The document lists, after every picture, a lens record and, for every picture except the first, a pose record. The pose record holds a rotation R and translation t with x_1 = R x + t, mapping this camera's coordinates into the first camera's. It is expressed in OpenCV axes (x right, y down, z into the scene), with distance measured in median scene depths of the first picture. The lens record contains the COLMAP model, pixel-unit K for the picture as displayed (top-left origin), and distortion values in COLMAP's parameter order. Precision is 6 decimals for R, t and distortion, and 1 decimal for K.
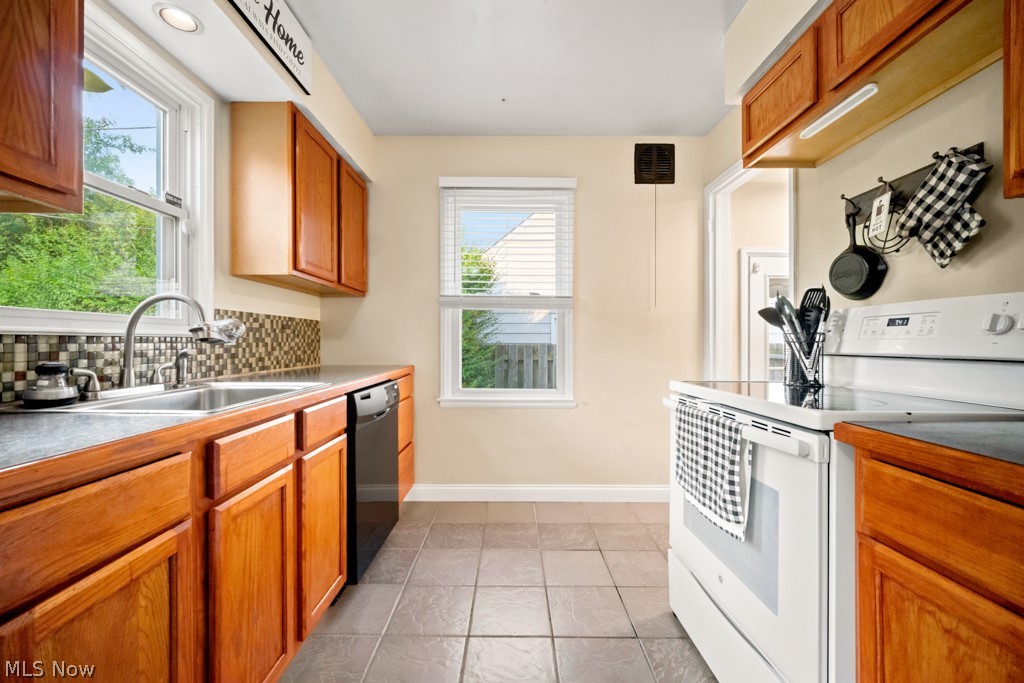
lens RADIAL K [[406.6, 0, 509.8], [0, 406.6, 340.5], [0, 0, 1]] dist [-0.004178, 0.000892]
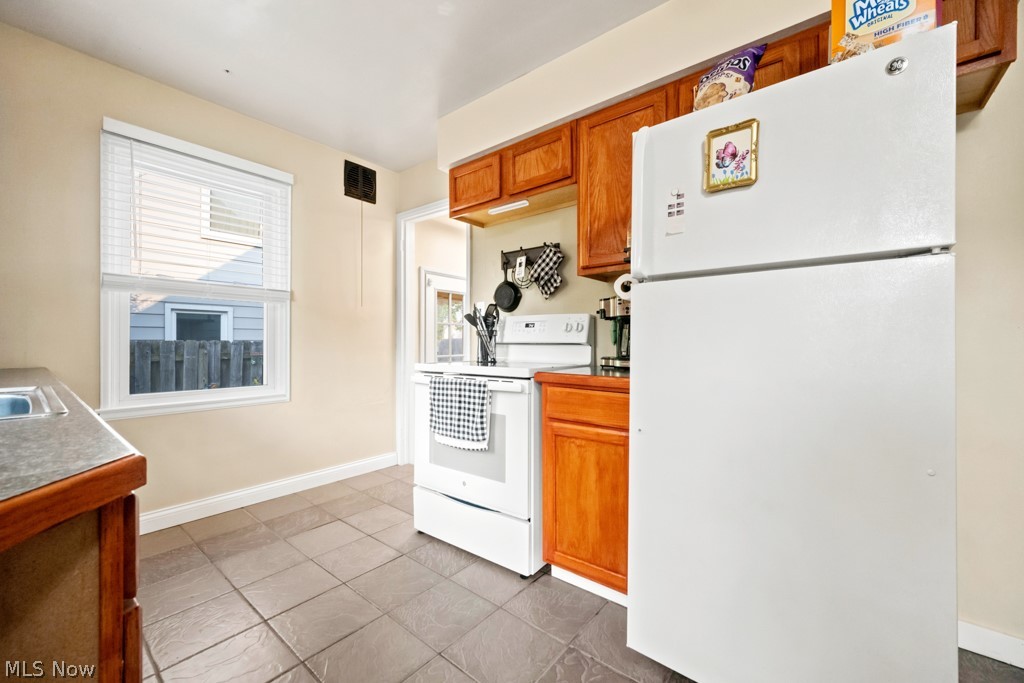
lens RADIAL K [[406.6, 0, 515.3], [0, 406.6, 340.2], [0, 0, 1]] dist [-0.004178, 0.000892]
pose [[0.624407, 0.000405, 0.781099, -0.470103], [-0.003183, 0.999993, 0.002026, 0.016437], [-0.781093, -0.003752, 0.624404, -0.117482]]
